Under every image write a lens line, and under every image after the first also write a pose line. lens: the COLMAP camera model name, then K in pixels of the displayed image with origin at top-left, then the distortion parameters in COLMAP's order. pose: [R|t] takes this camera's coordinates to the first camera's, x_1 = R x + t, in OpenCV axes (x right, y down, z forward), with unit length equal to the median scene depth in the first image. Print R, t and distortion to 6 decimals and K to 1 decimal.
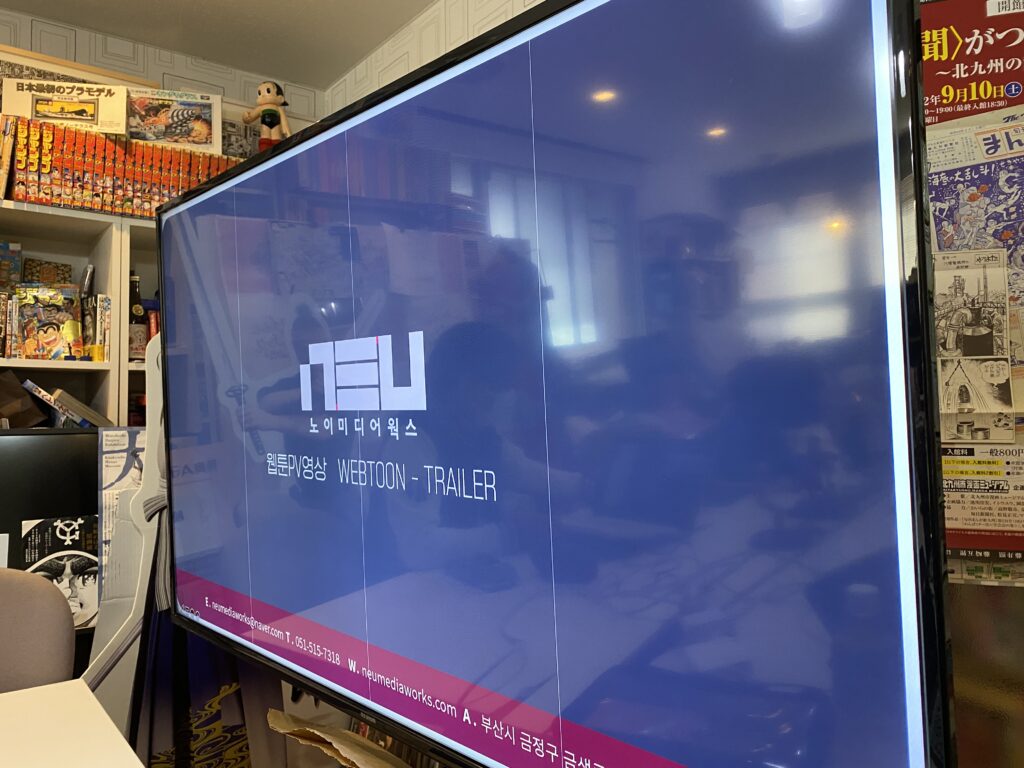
lens RADIAL K [[783.1, 0, 520.6], [0, 783.1, 380.3], [0, 0, 1]] dist [0.013502, -0.003934]
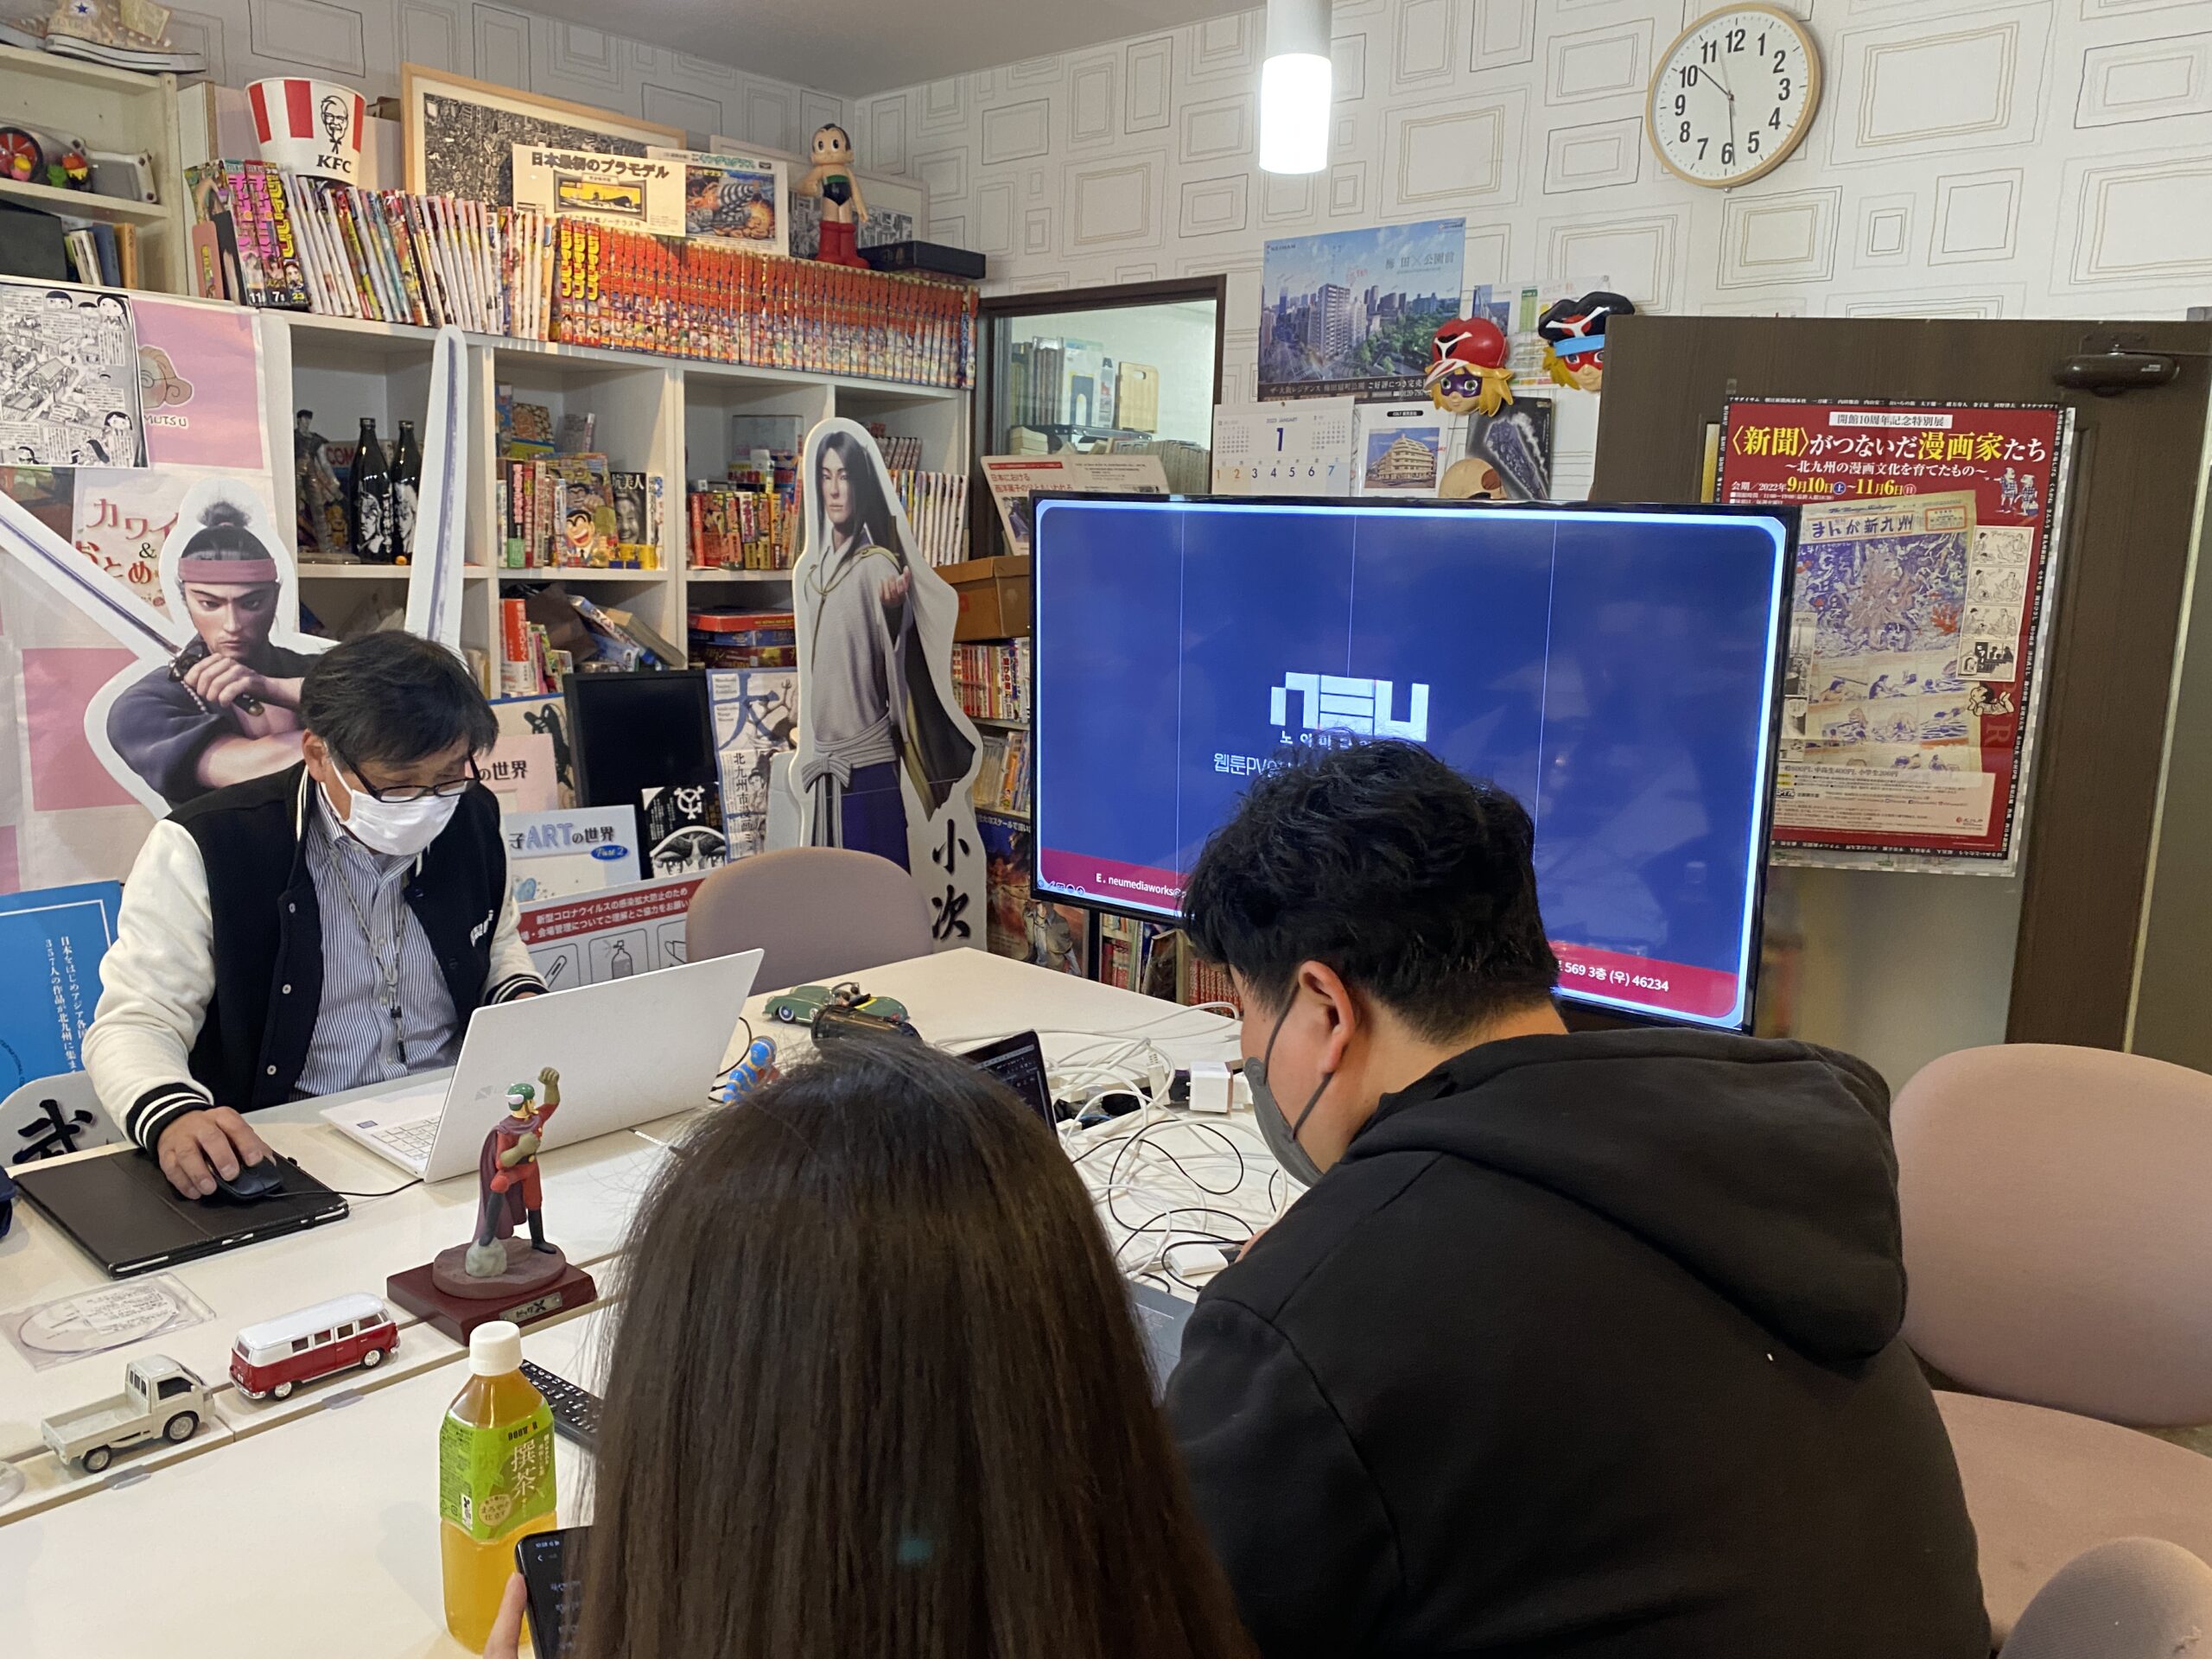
lens RADIAL K [[1691.6, 0, 1090.1], [0, 1691.6, 825.9], [0, 0, 1]] dist [0.013502, -0.003934]
pose [[0.986027, 0.013861, 0.166010, -0.403281], [-0.048668, 0.977025, 0.207493, -0.138001], [-0.159320, -0.212673, 0.964047, -0.621097]]
